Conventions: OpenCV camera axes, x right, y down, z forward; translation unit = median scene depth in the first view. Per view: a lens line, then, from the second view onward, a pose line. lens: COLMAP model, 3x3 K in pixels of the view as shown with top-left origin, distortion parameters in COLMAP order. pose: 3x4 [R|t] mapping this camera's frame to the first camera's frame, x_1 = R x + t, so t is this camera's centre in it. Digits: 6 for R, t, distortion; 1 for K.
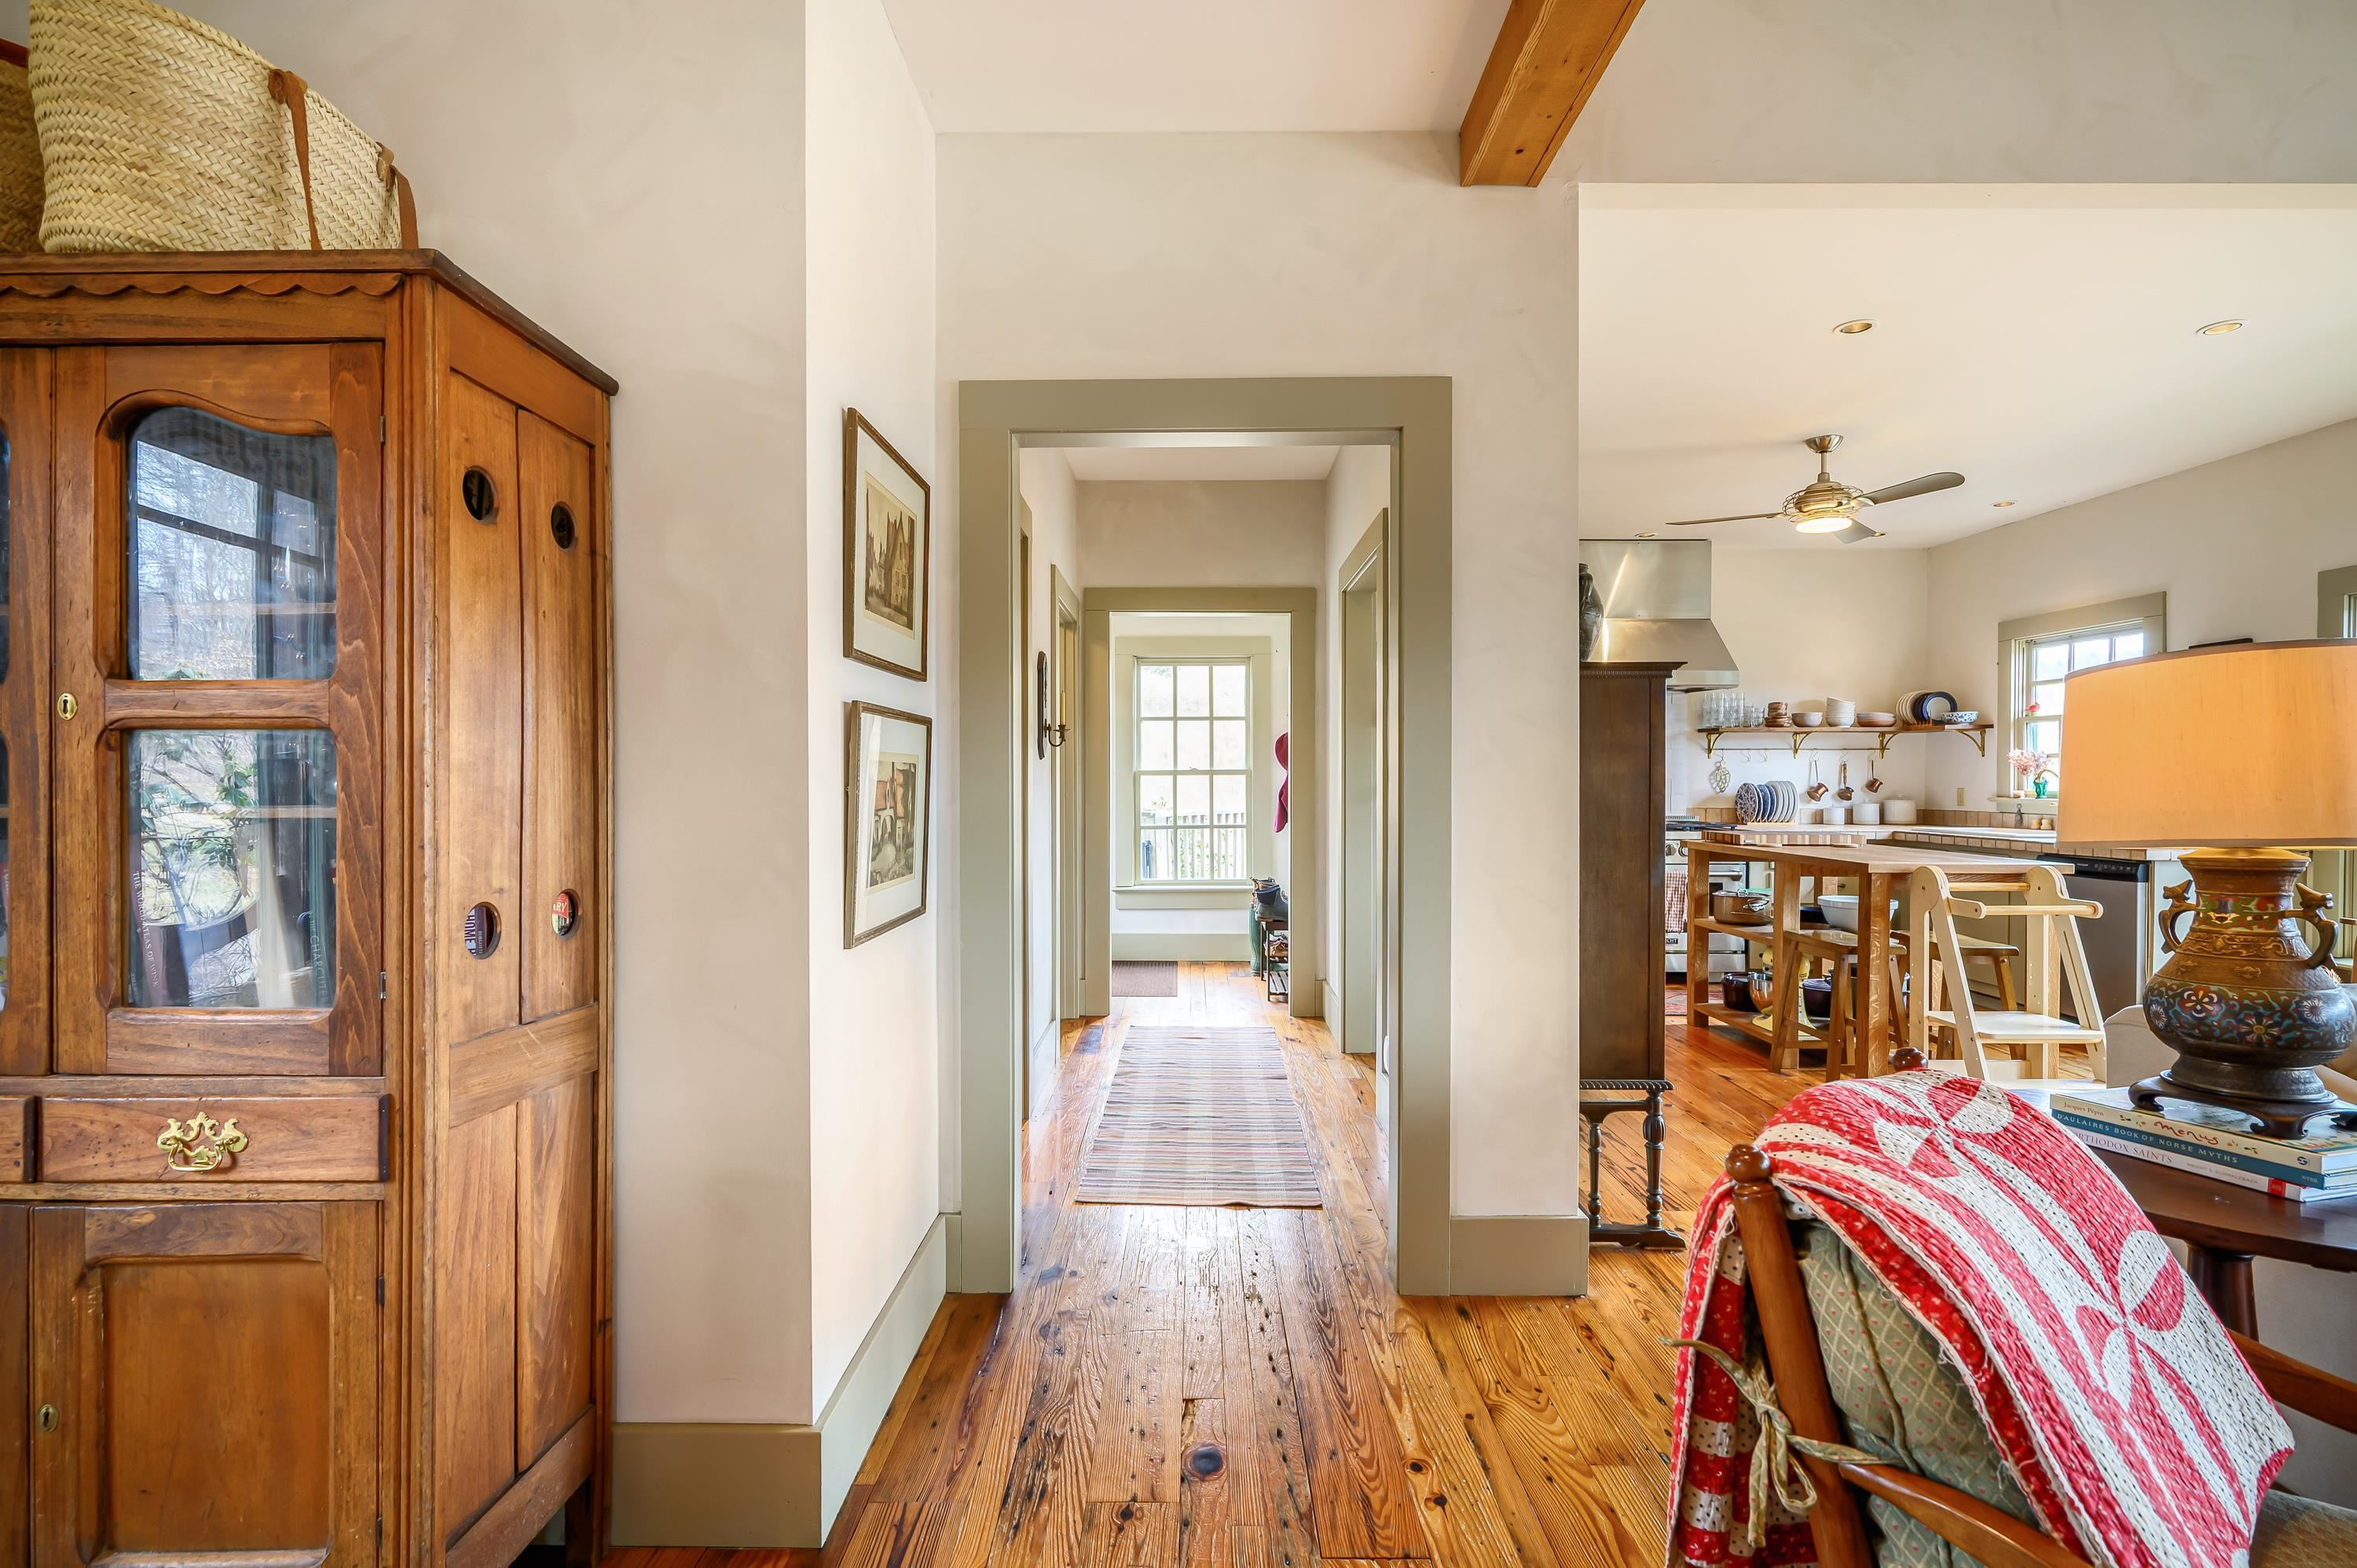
lens RADIAL K [[1121.4, 0, 1178.3], [0, 1121.4, 779.6], [0, 0, 1]] dist [-0.002242, -0.001035]
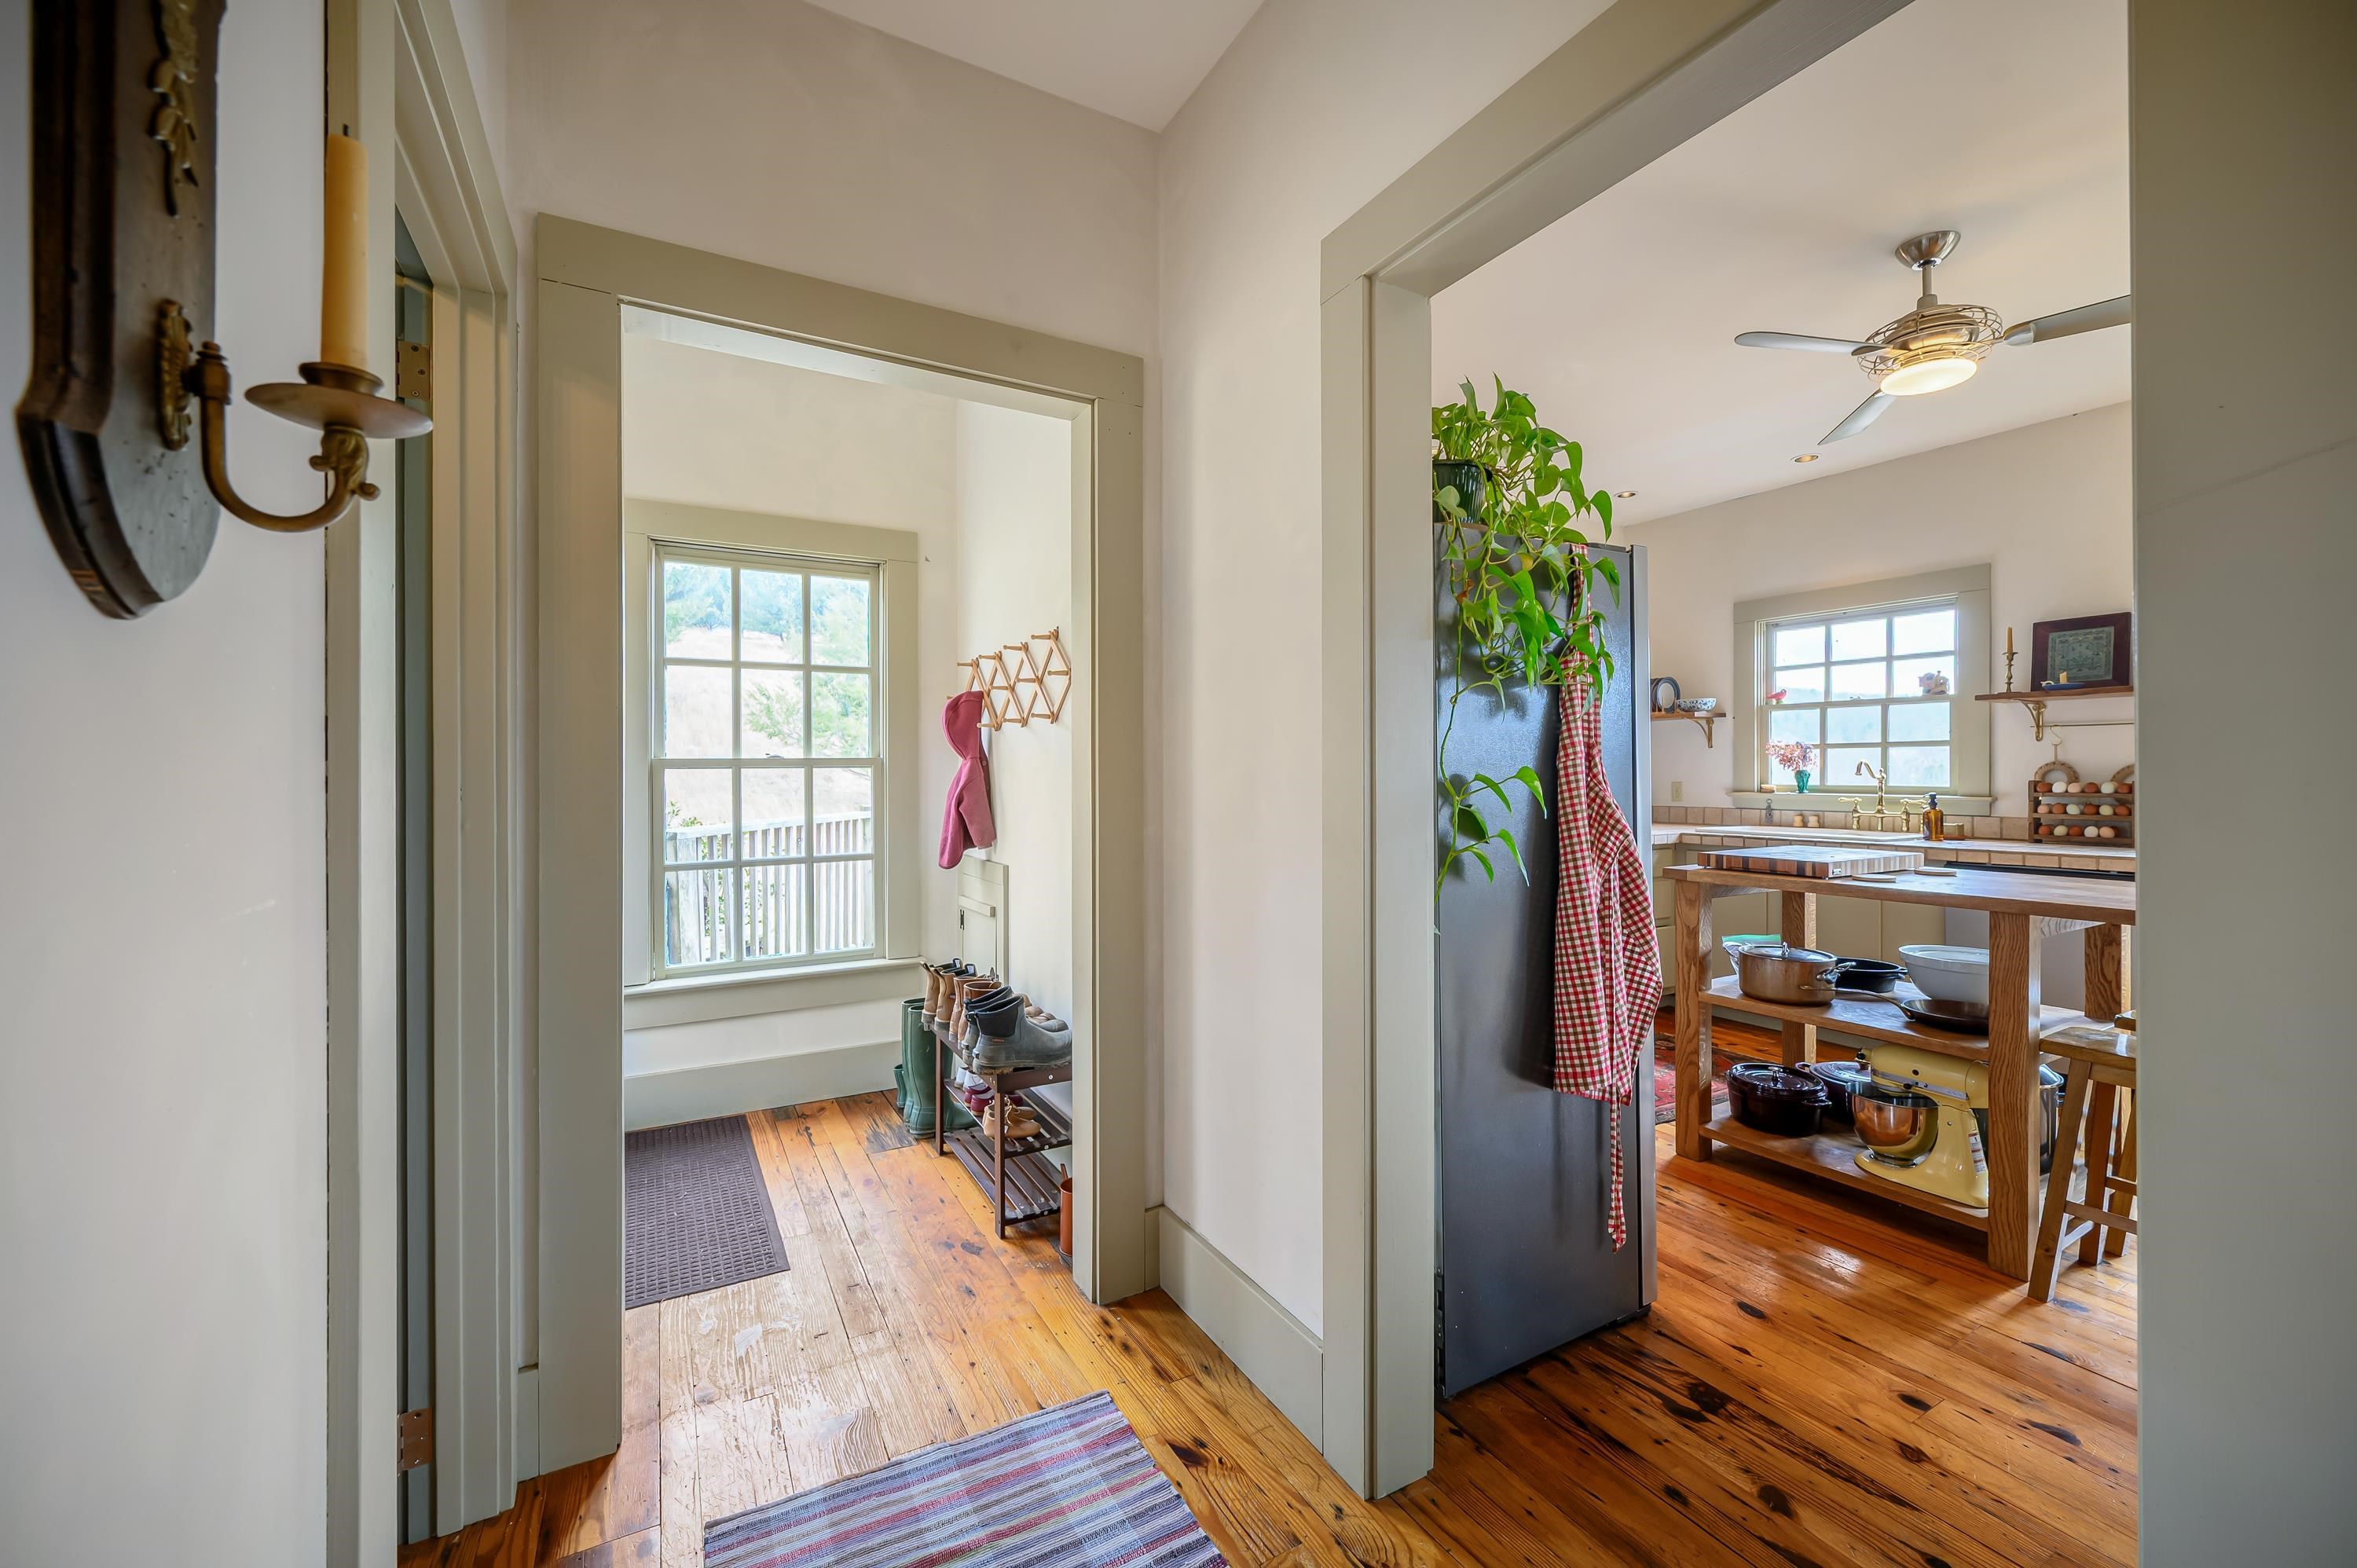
lens RADIAL K [[928.8, 0, 1181.4], [0, 928.8, 772.3], [0, 0, 1]] dist [-0.000600, -0.000442]
pose [[0.863748, -0.001241, 0.503923, -0.048203], [0.004274, 0.999979, -0.004862, 0.001433], [-0.503906, 0.006353, 0.863735, 0.563101]]
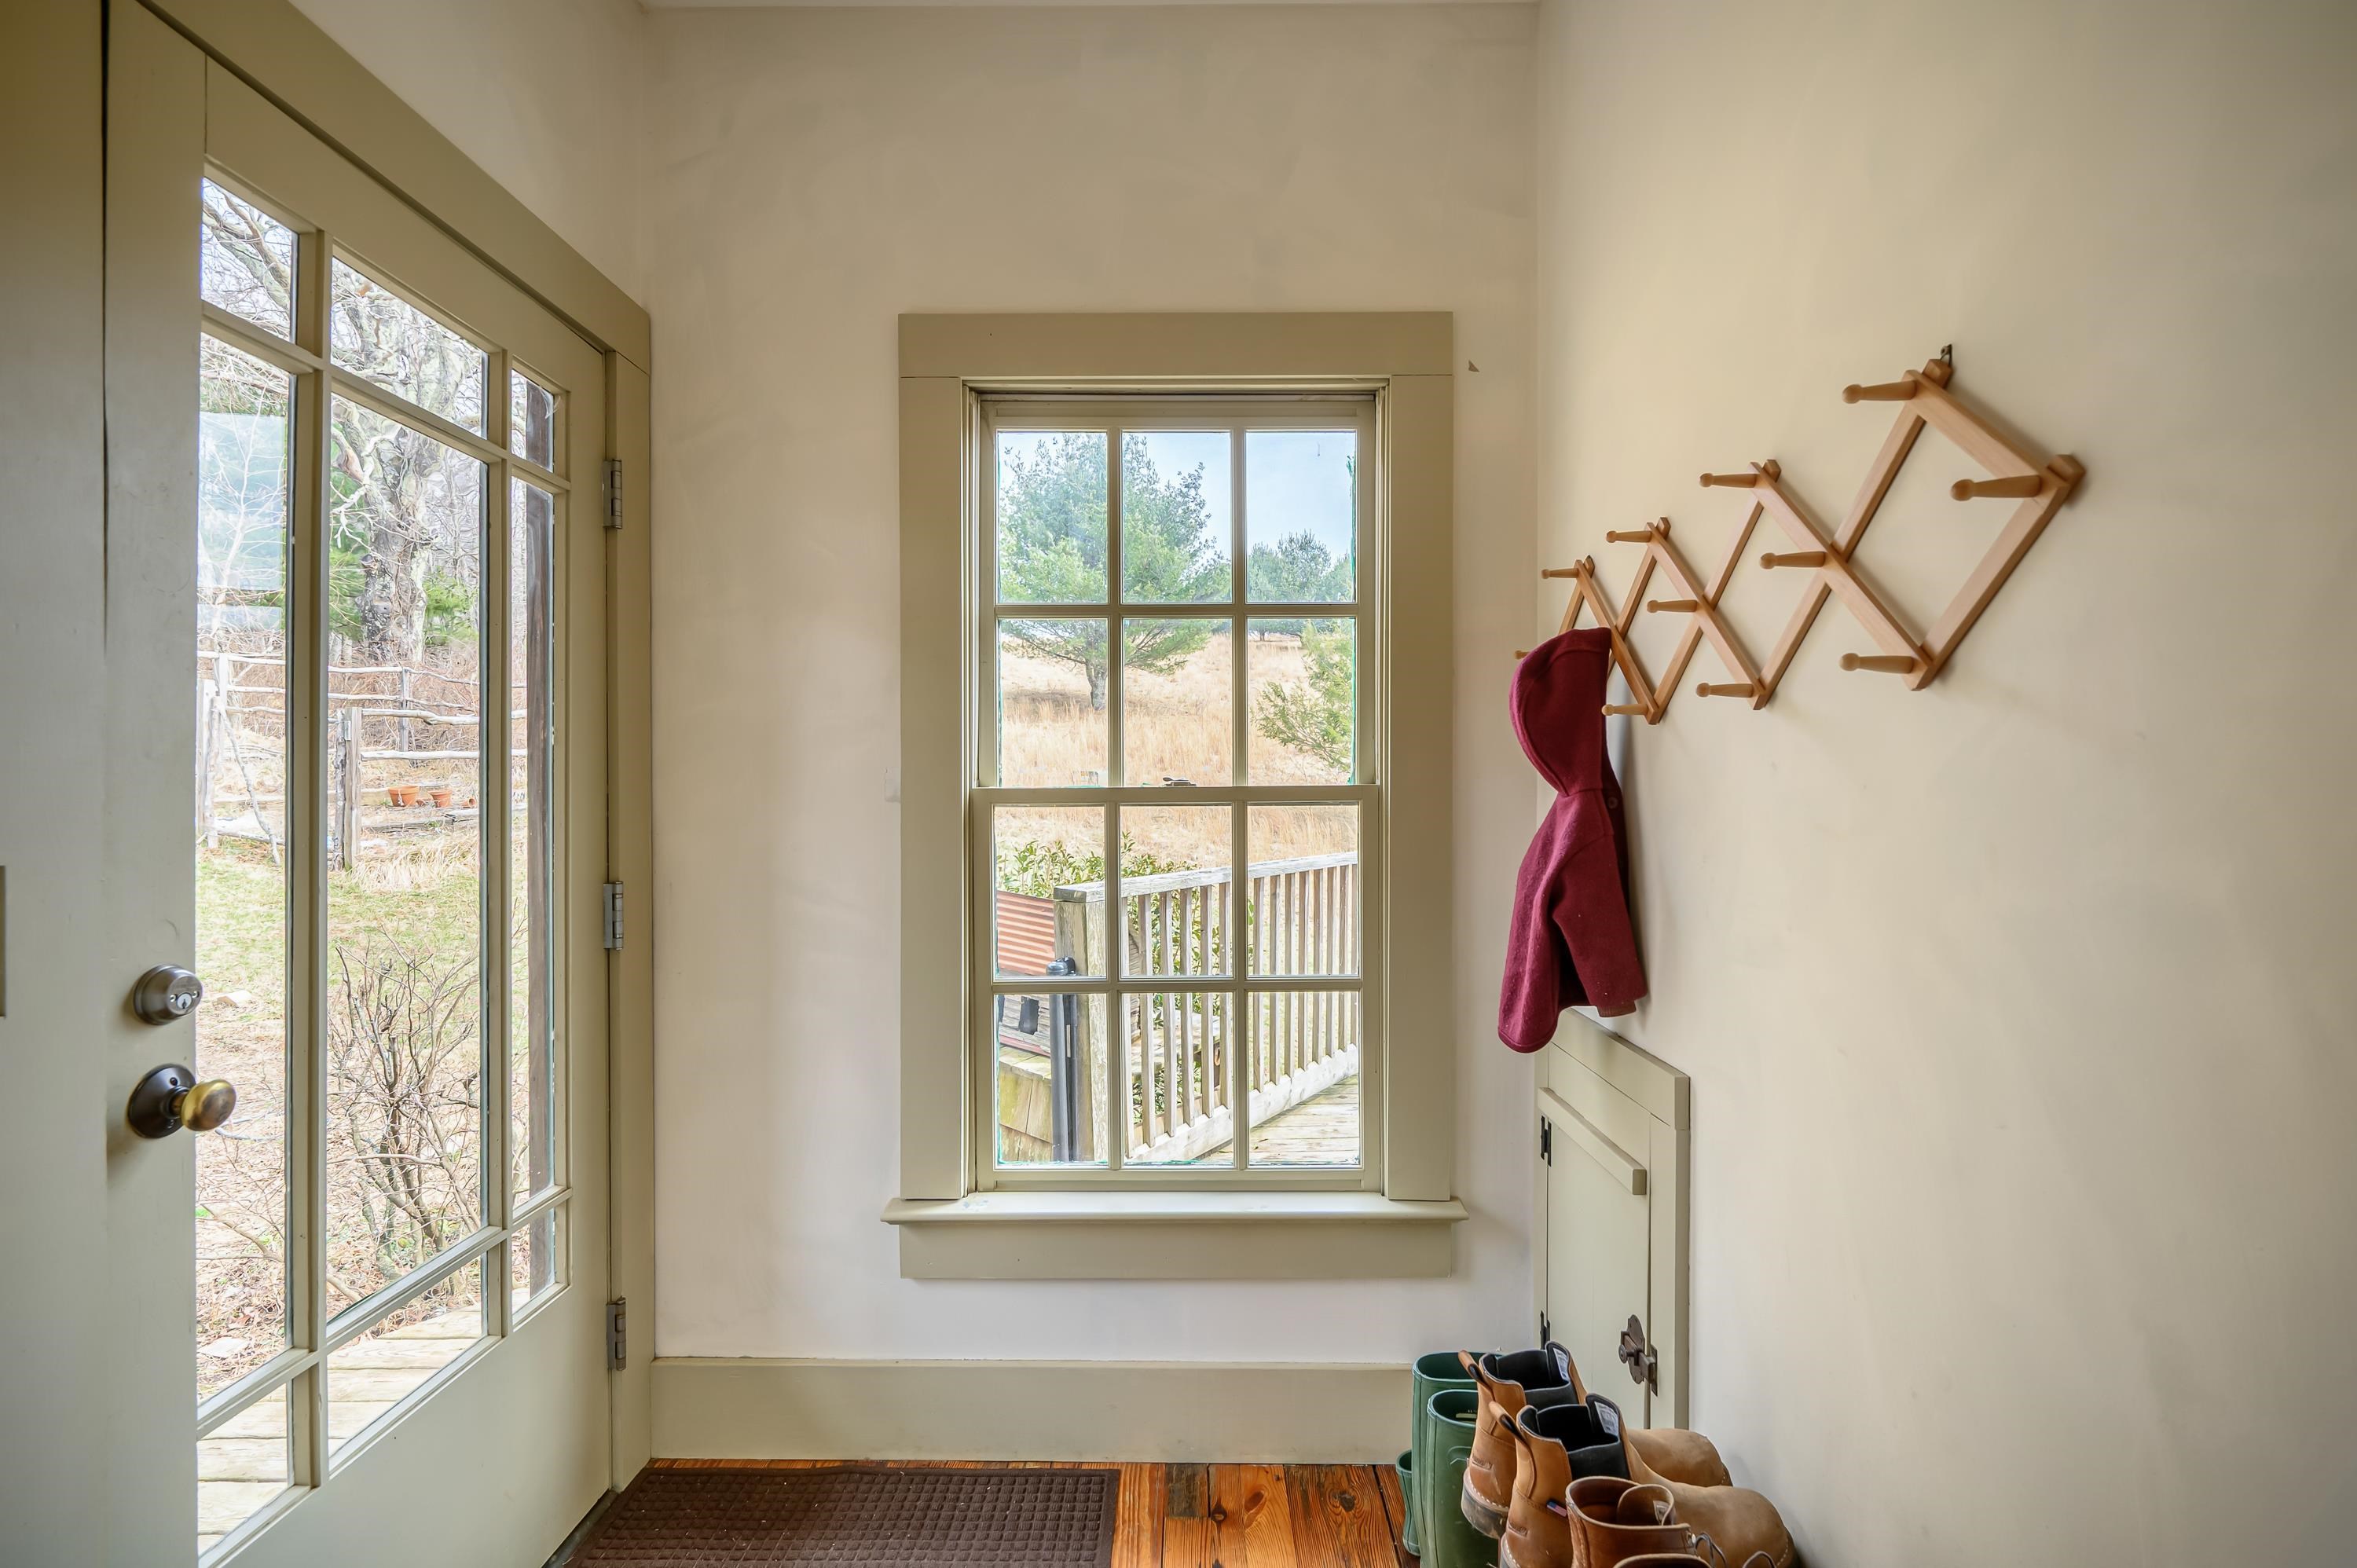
lens RADIAL K [[1037.9, 0, 1181.0], [0, 1037.9, 784.3], [0, 0, 1]] dist [-0.000578, 0.000017]
pose [[0.999999, 0.000431, -0.001616, 0.016329], [-0.000433, 0.999999, -0.001457, -0.009722], [0.001615, 0.001458, 0.999998, 0.816184]]
